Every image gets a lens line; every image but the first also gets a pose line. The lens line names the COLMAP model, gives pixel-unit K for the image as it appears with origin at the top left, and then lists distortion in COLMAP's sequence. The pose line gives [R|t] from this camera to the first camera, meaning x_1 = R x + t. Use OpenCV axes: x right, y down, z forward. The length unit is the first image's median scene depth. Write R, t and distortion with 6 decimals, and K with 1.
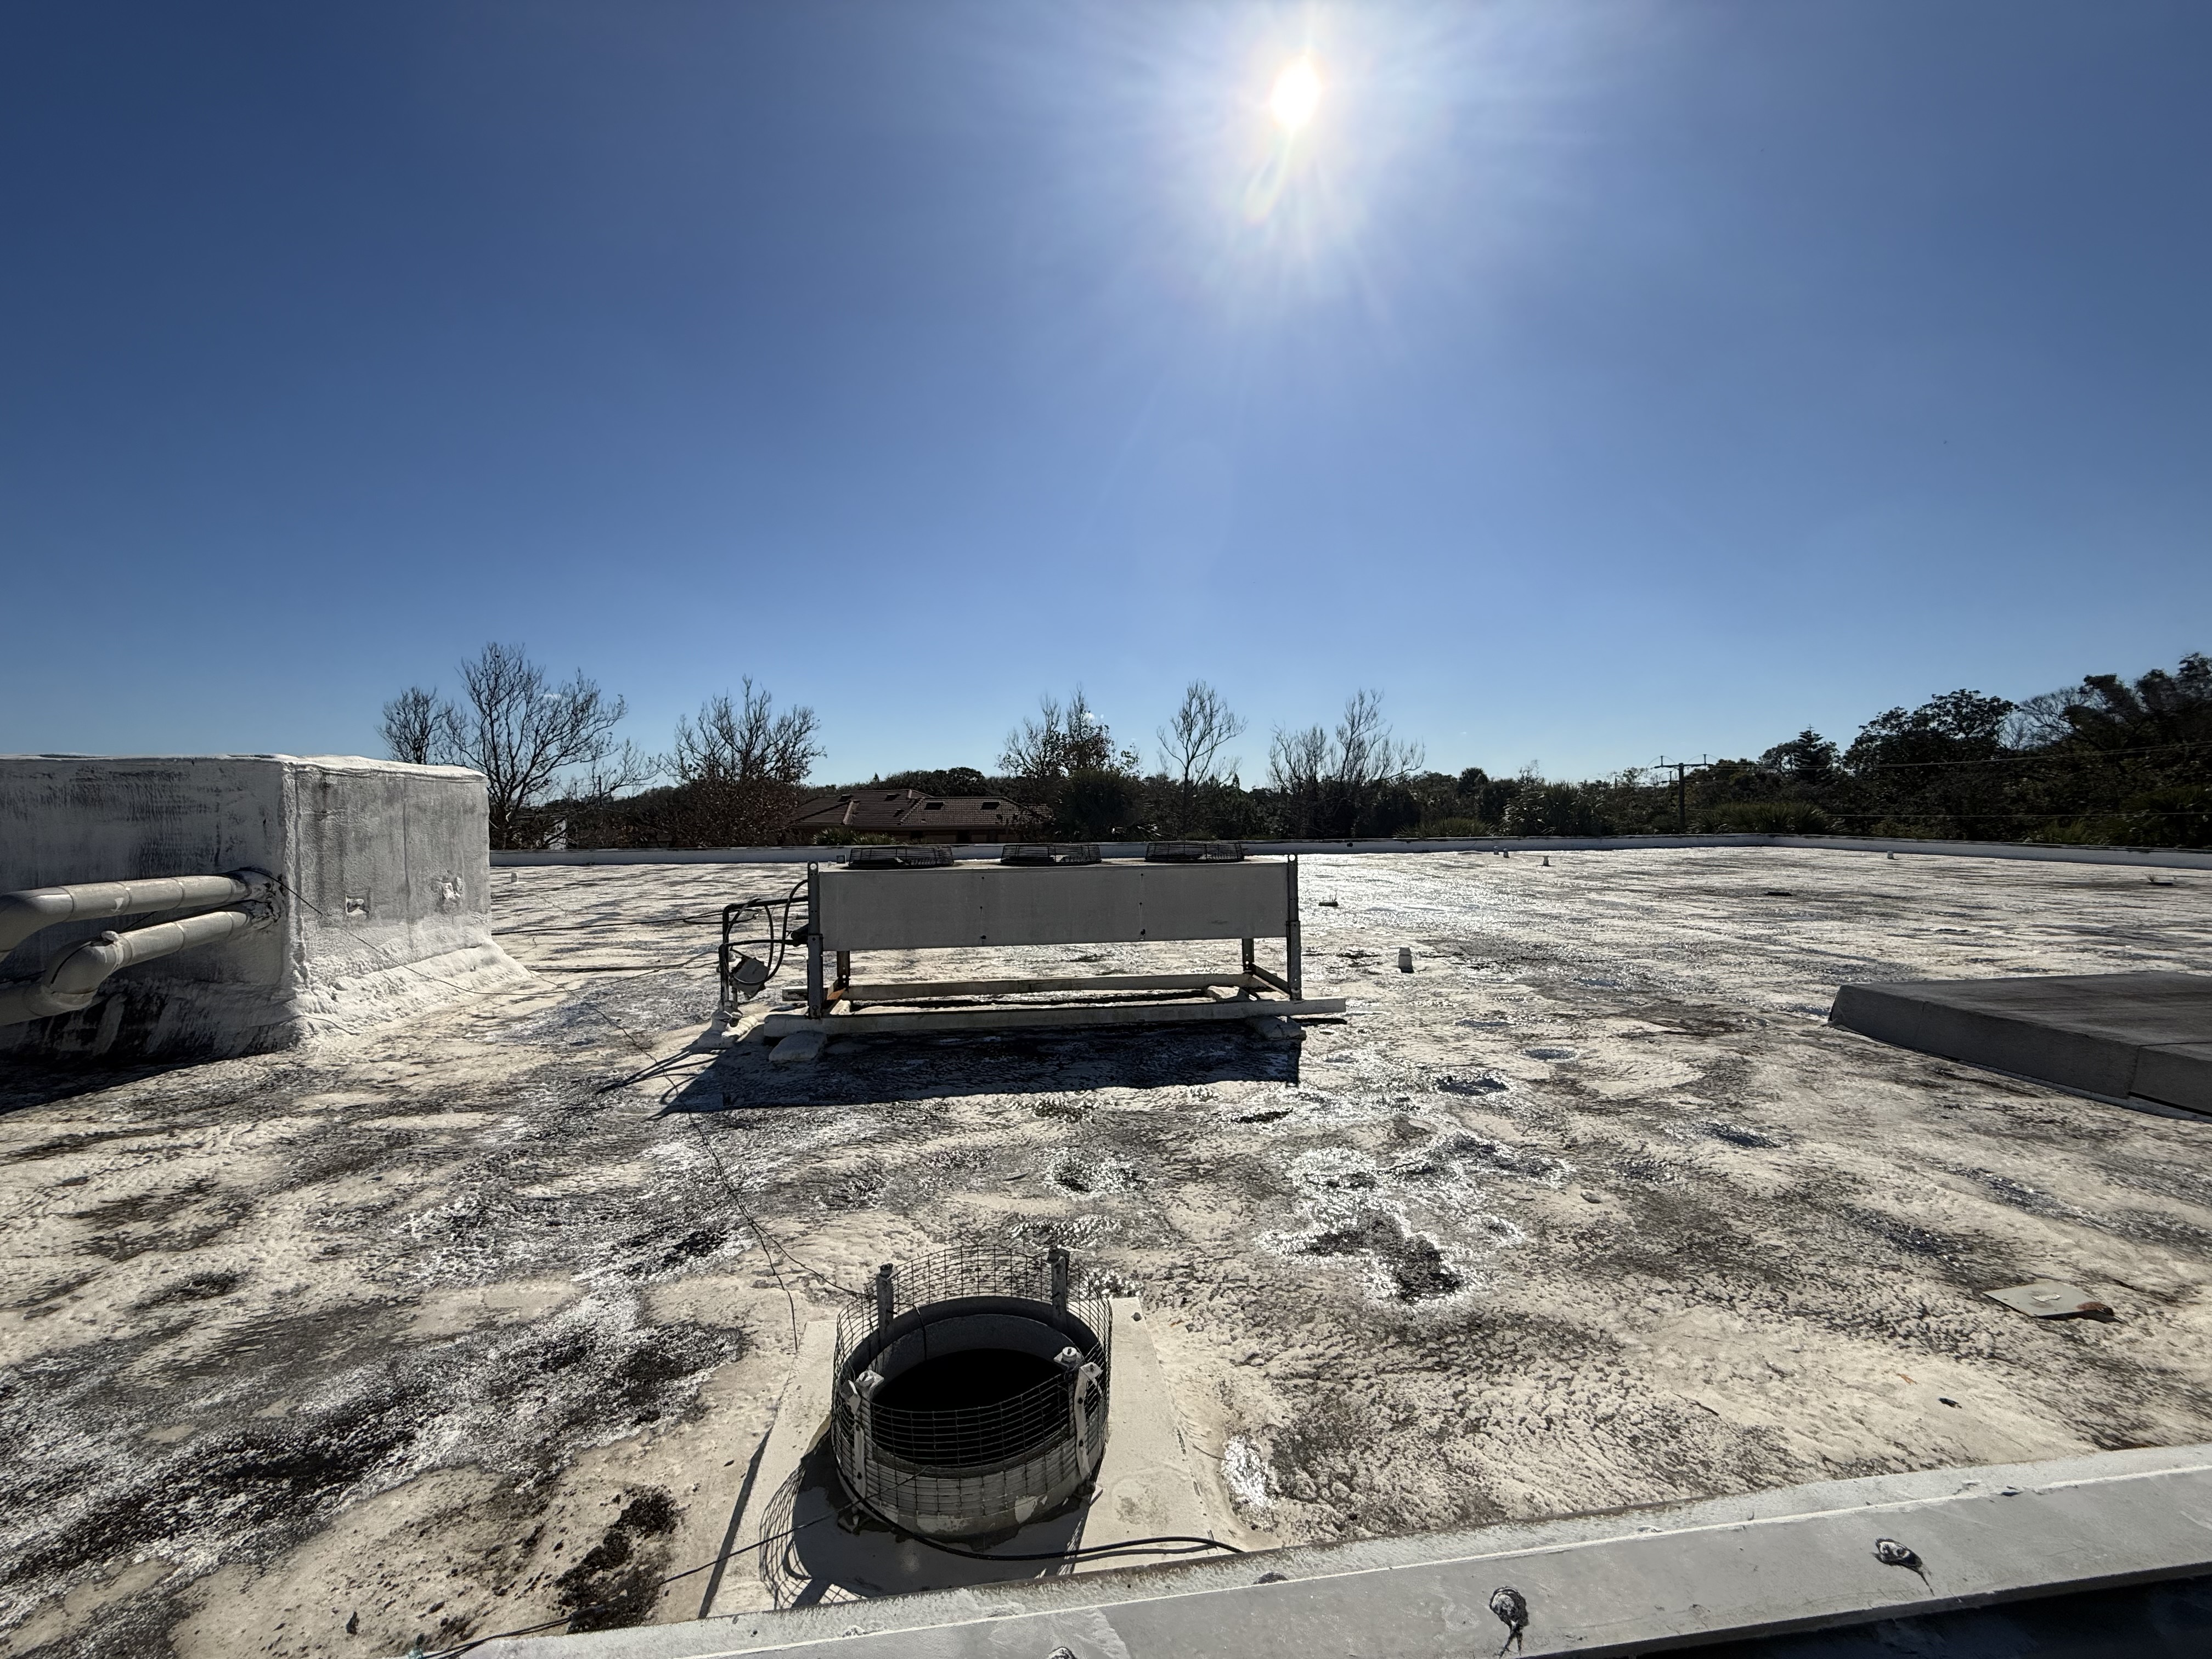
lens RADIAL K [[874.9, 0, 1091.4], [0, 874.9, 822.1], [0, 0, 1]] dist [0.000068, 0.000005]
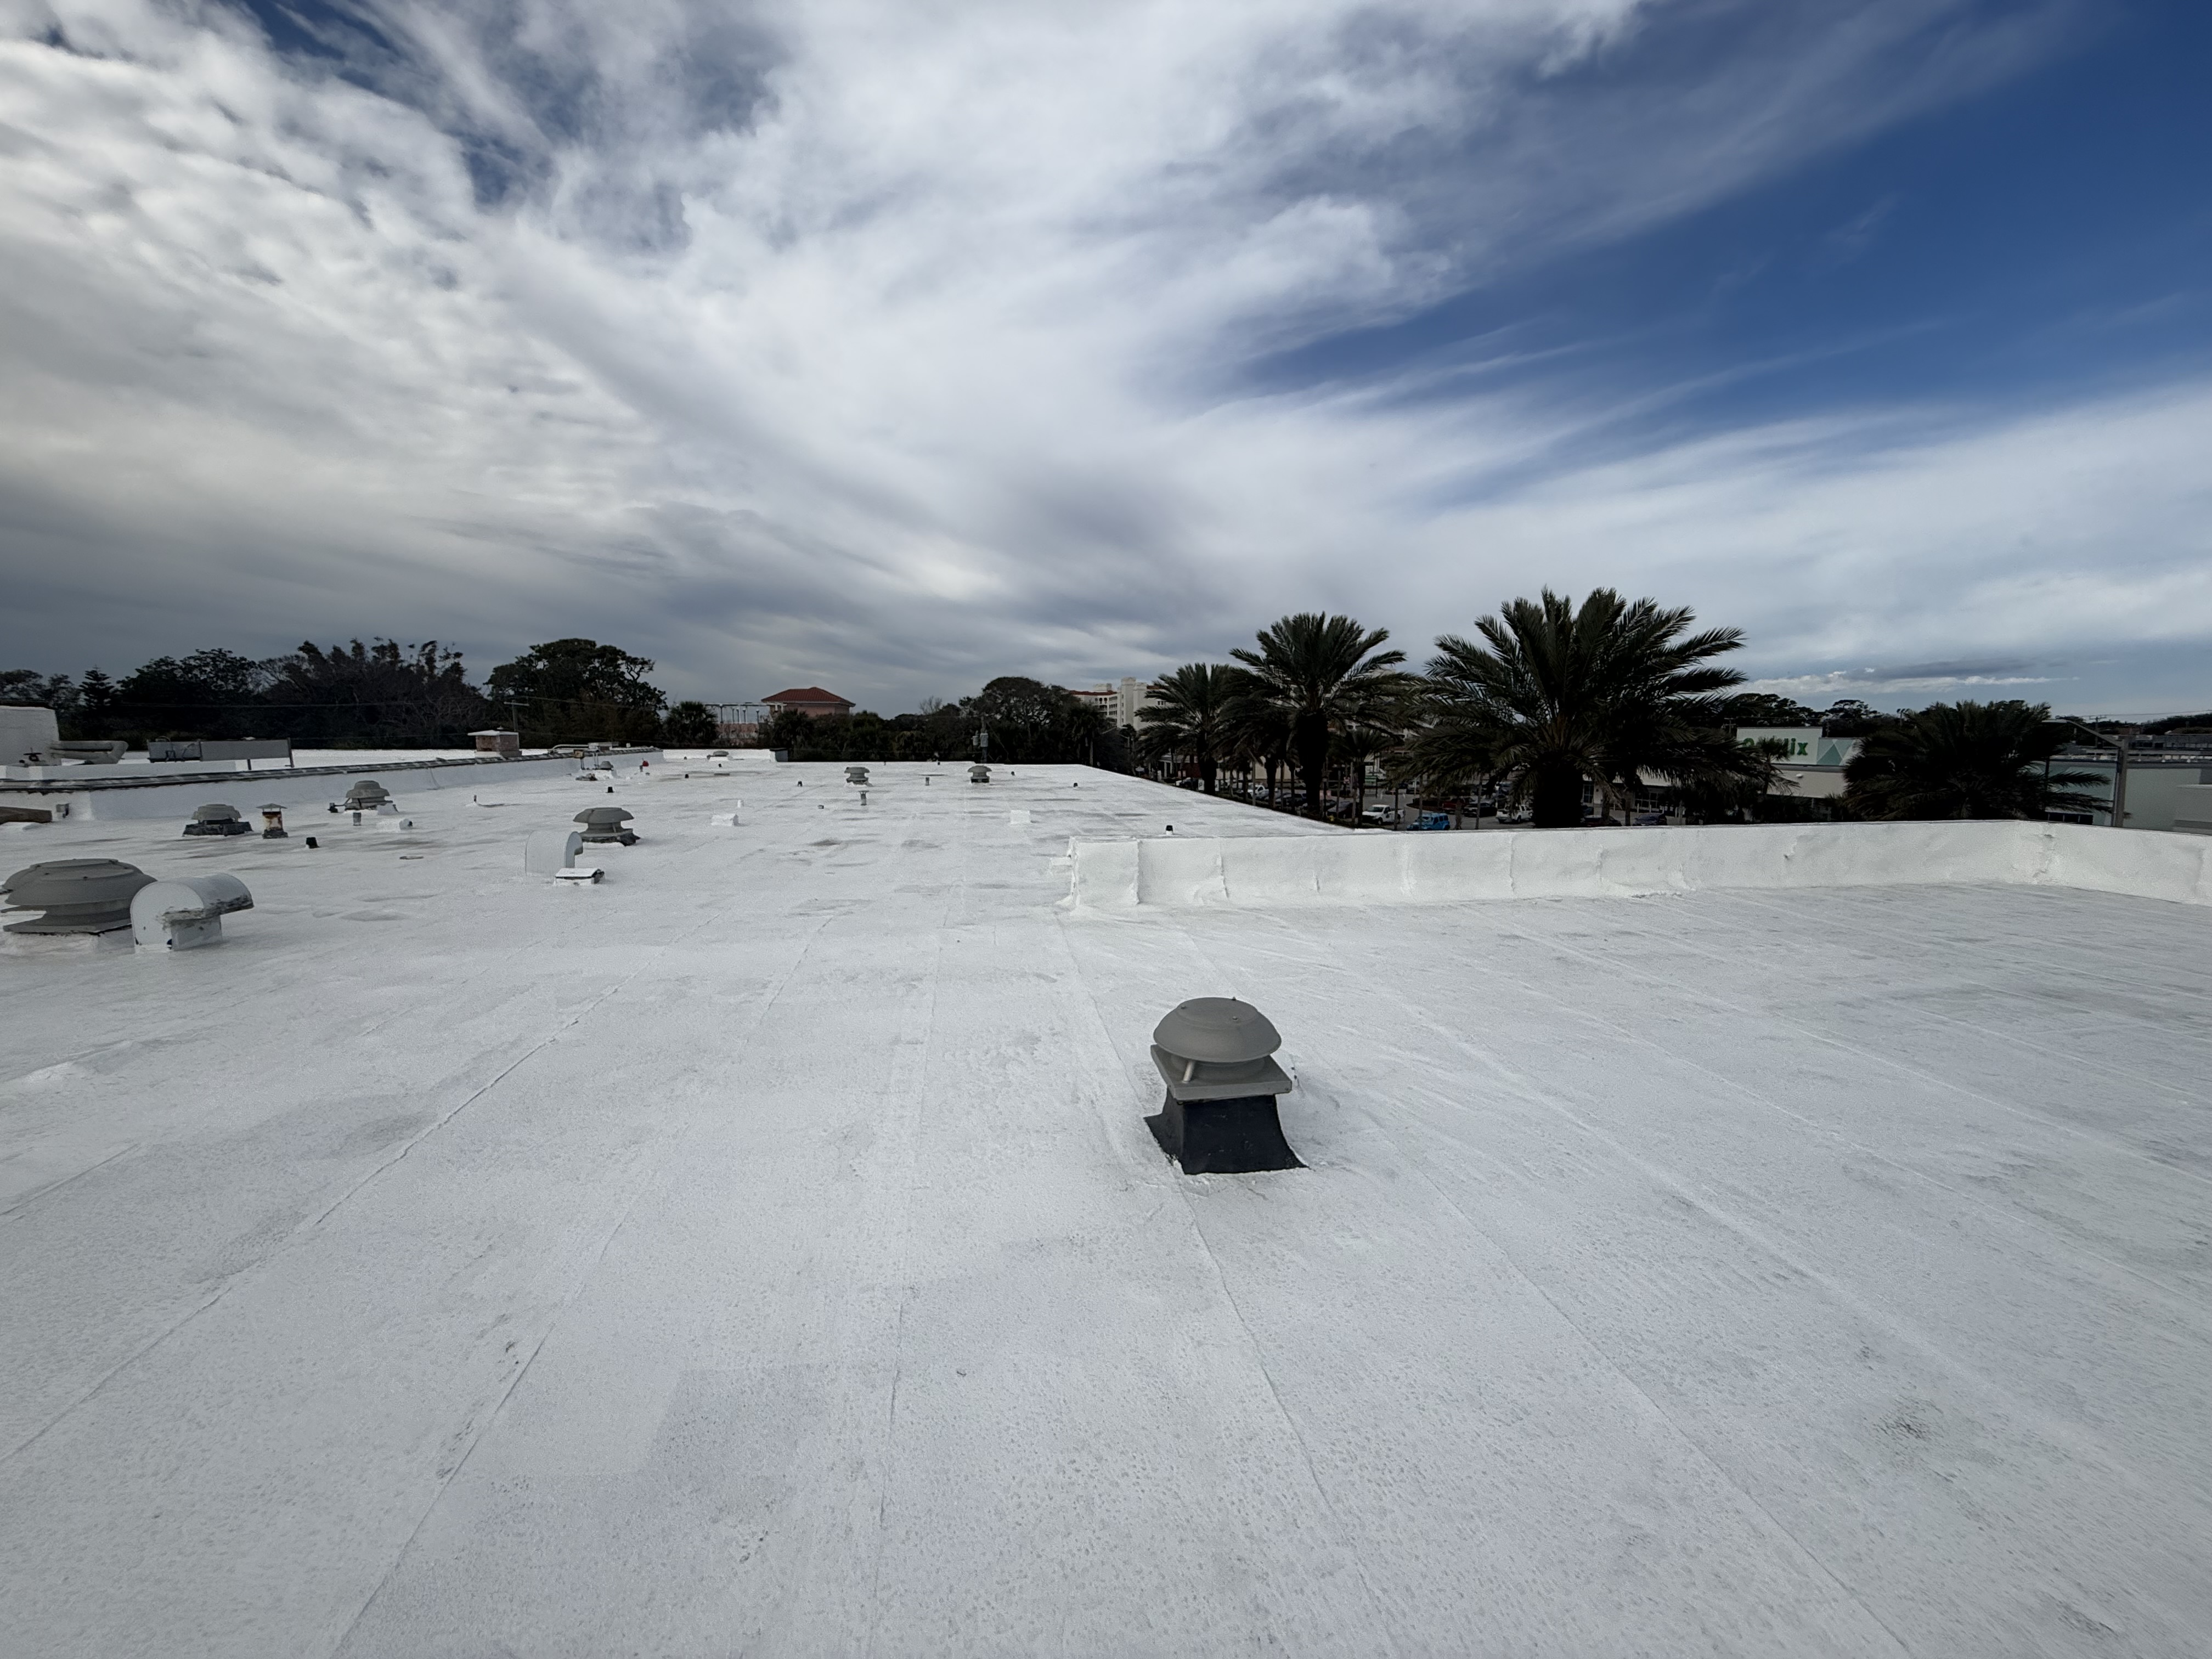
lens RADIAL K [[879.9, 0, 1102.9], [0, 879.9, 844.4], [0, 0, 1]] dist [-0.000721, -0.000008]
pose [[-0.020851, -0.117458, 0.992859, -0.358270], [0.009580, 0.993006, 0.117676, -0.002908], [-0.999737, 0.011965, -0.019580, -0.283041]]
